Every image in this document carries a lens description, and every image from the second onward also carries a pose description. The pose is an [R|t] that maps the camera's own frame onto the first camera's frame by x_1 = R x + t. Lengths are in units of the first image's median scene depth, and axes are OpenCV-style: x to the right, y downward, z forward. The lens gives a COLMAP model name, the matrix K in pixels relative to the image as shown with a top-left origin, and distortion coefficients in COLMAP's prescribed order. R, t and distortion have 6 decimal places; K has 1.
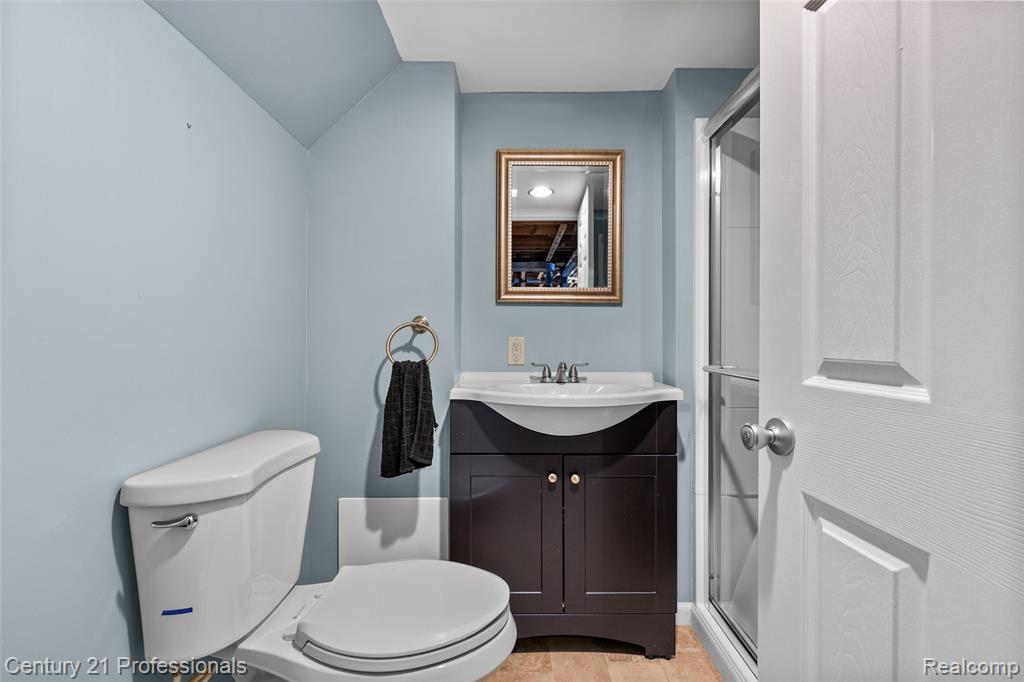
lens RADIAL K [[419.8, 0, 515.2], [0, 419.8, 340.1], [0, 0, 1]] dist [-0.003345, 0.000430]
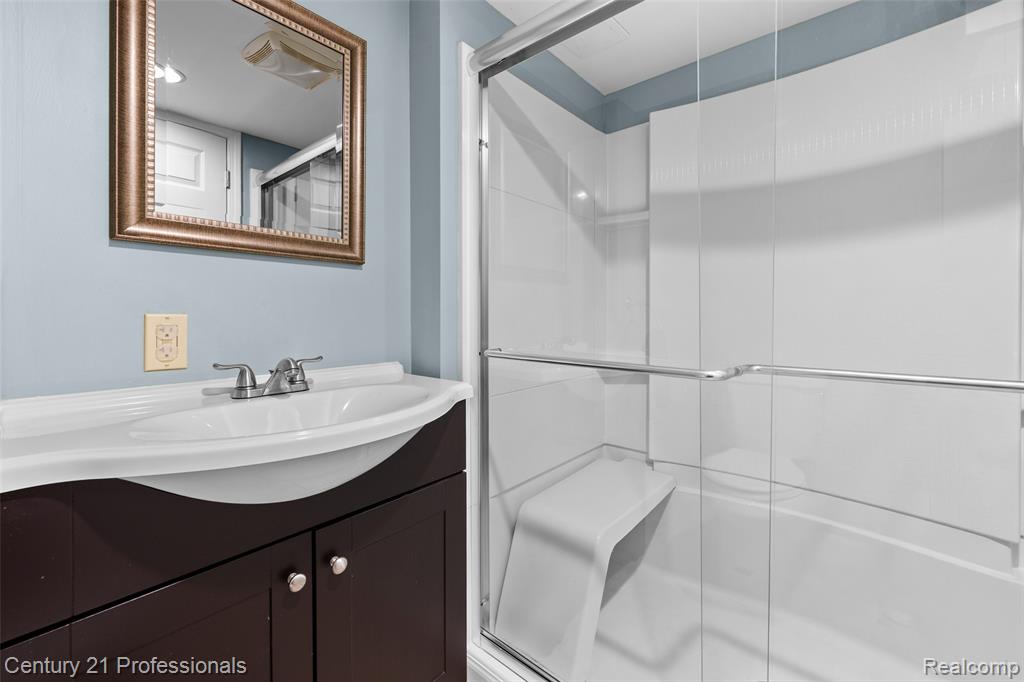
lens RADIAL K [[419.8, 0, 504.8], [0, 419.8, 314.5], [0, 0, 1]] dist [-0.003345, 0.000430]
pose [[0.645774, -0.001397, 0.763527, -0.119837], [0.001035, 0.999999, 0.000955, -0.006298], [-0.763528, 0.000173, 0.645775, 0.384079]]
